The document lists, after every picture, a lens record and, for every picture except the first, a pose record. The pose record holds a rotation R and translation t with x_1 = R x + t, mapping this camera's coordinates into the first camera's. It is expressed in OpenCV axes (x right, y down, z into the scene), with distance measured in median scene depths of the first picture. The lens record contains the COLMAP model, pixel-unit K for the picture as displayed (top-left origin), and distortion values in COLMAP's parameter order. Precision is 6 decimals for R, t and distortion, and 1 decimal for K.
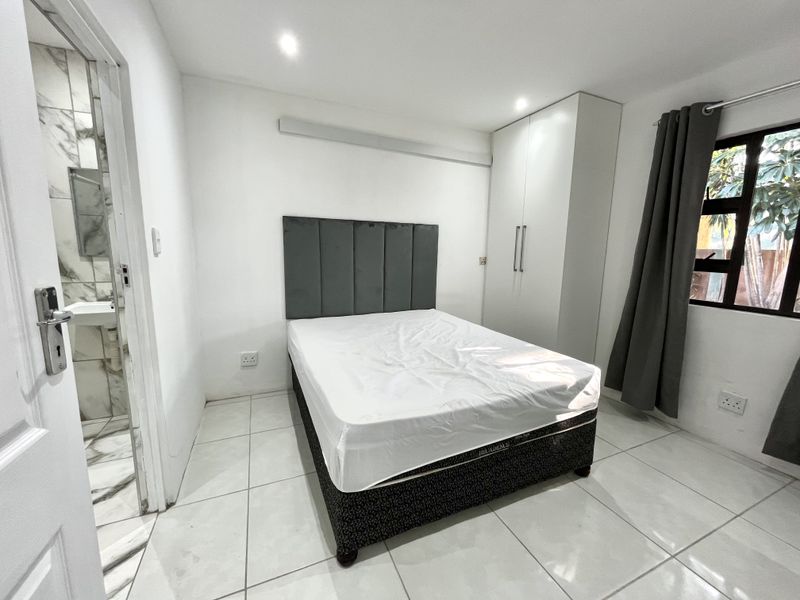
lens RADIAL K [[324.5, 0, 399.6], [0, 324.5, 299.8], [0, 0, 1]] dist [-0.001957, -0.000090]
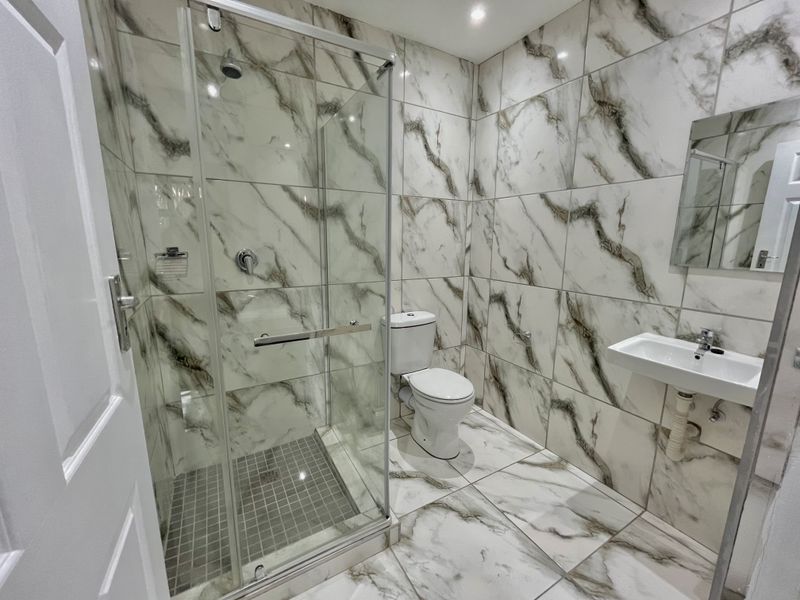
lens RADIAL K [[324.5, 0, 399.2], [0, 324.5, 300.2], [0, 0, 1]] dist [-0.001957, -0.000090]
pose [[0.110114, 0.165041, -0.980121, -0.419300], [-0.162871, 0.975783, 0.146013, -0.074395], [0.980484, 0.143555, 0.134328, 0.411278]]
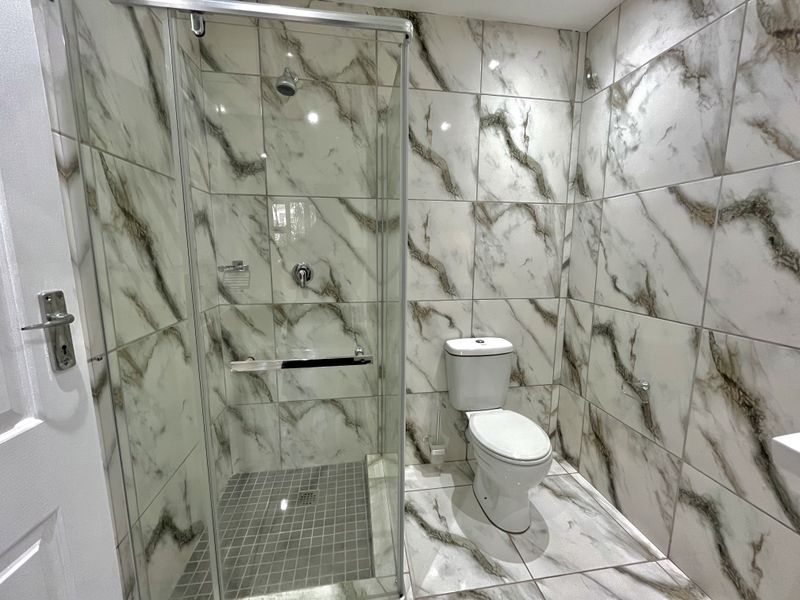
lens RADIAL K [[324.5, 0, 399.2], [0, 324.5, 300.0], [0, 0, 1]] dist [-0.001957, -0.000090]
pose [[-0.254907, 0.123263, -0.959077, -0.543340], [-0.160447, 0.972701, 0.167659, -0.102601], [0.953561, 0.196618, -0.228172, 0.560119]]
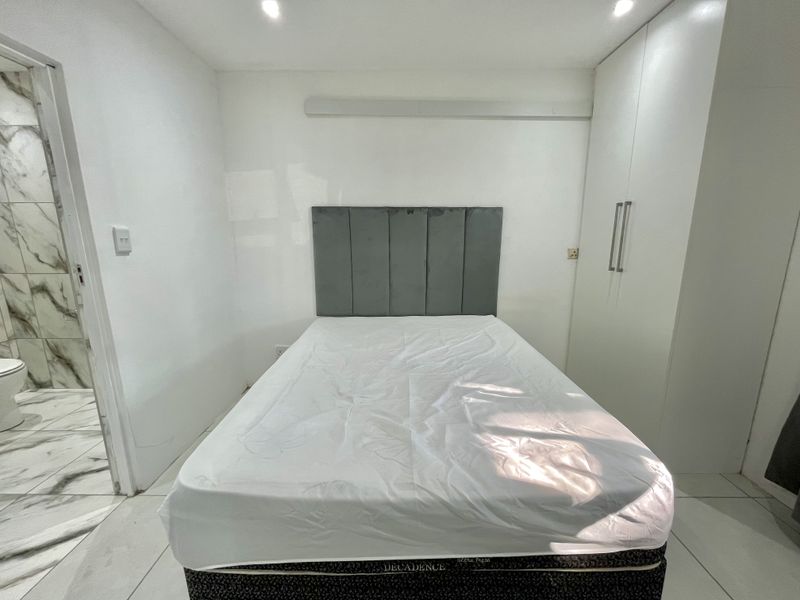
lens RADIAL K [[324.5, 0, 399.3], [0, 324.5, 300.3], [0, 0, 1]] dist [-0.001957, -0.000090]
pose [[0.912766, 0.061991, -0.403751, 0.333883], [-0.045371, 0.997687, 0.050611, -0.059008], [0.405954, -0.027877, 0.913468, 0.296460]]
